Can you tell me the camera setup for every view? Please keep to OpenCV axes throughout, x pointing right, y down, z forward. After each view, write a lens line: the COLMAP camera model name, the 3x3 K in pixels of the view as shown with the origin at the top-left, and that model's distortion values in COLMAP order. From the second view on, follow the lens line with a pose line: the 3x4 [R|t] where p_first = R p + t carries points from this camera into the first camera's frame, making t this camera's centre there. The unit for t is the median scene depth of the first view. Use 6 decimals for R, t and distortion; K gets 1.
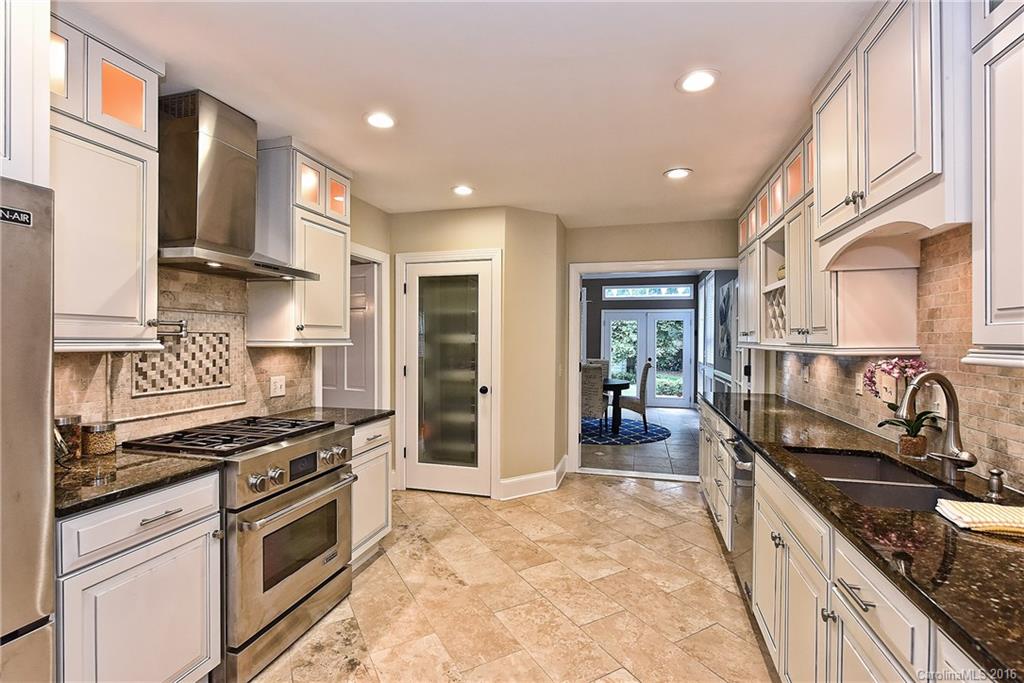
lens RADIAL K [[470.8, 0, 512.0], [0, 470.8, 341.5], [0, 0, 1]] dist [0.000650, -0.000475]
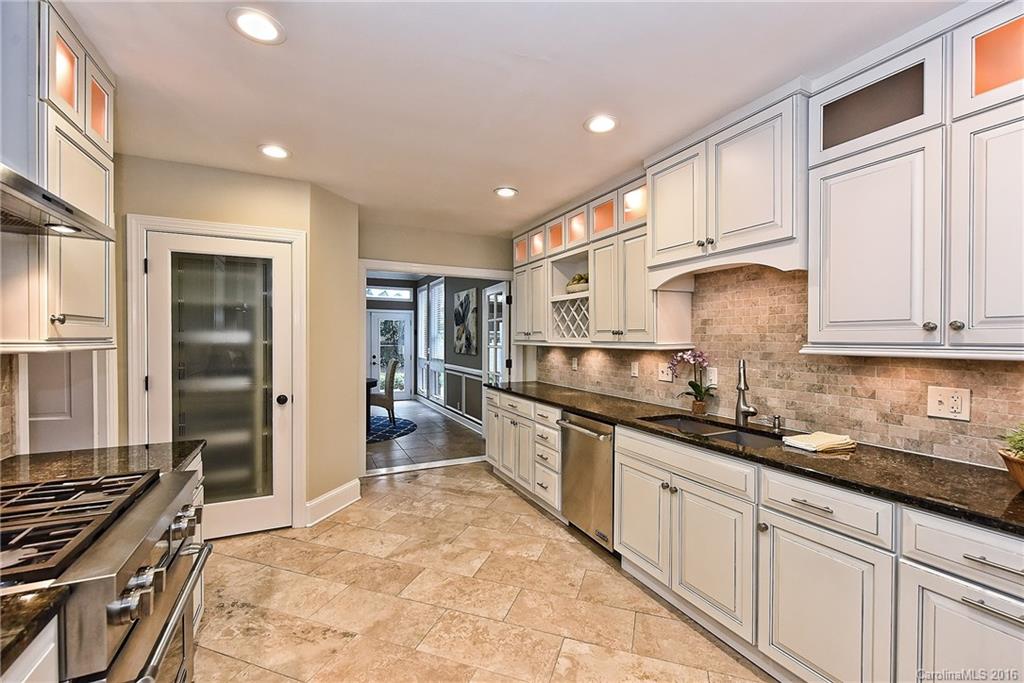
lens RADIAL K [[432.0, 0, 518.4], [0, 432.0, 342.5], [0, 0, 1]] dist [0.001684, -0.000165]
pose [[0.749075, -0.007264, 0.662446, -0.301658], [0.002495, 0.999964, 0.008143, -0.002815], [-0.662481, -0.004447, 0.749066, 0.189308]]
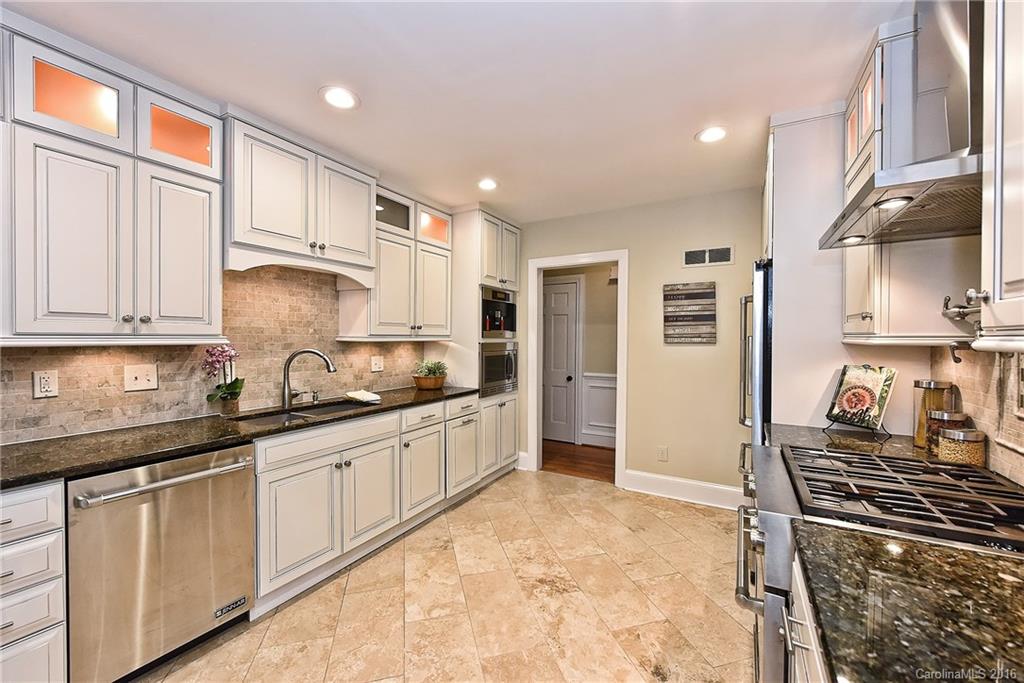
lens RADIAL K [[403.6, 0, 512.0], [0, 403.6, 341.5], [0, 0, 1]] dist [-0.000389, -0.000074]
pose [[-0.967671, -0.010072, 0.252015, -0.147280], [-0.006261, 0.999854, 0.015920, 0.002114], [-0.252138, 0.013828, -0.967592, 1.103205]]
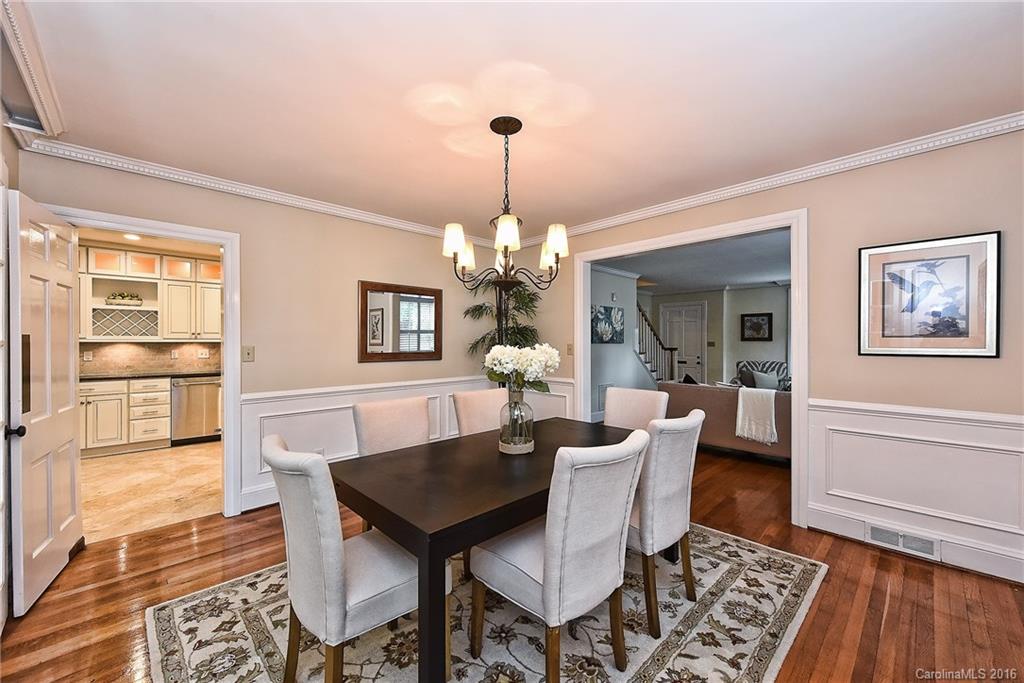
lens RADIAL K [[410.6, 0, 512.0], [0, 410.6, 341.5], [0, 0, 1]] dist [-0.000006, 0.000003]
pose [[-0.856505, -0.004053, 0.516123, -1.465216], [-0.000968, 0.999980, 0.006245, 0.005076], [-0.516138, 0.004849, -0.856492, 1.472785]]
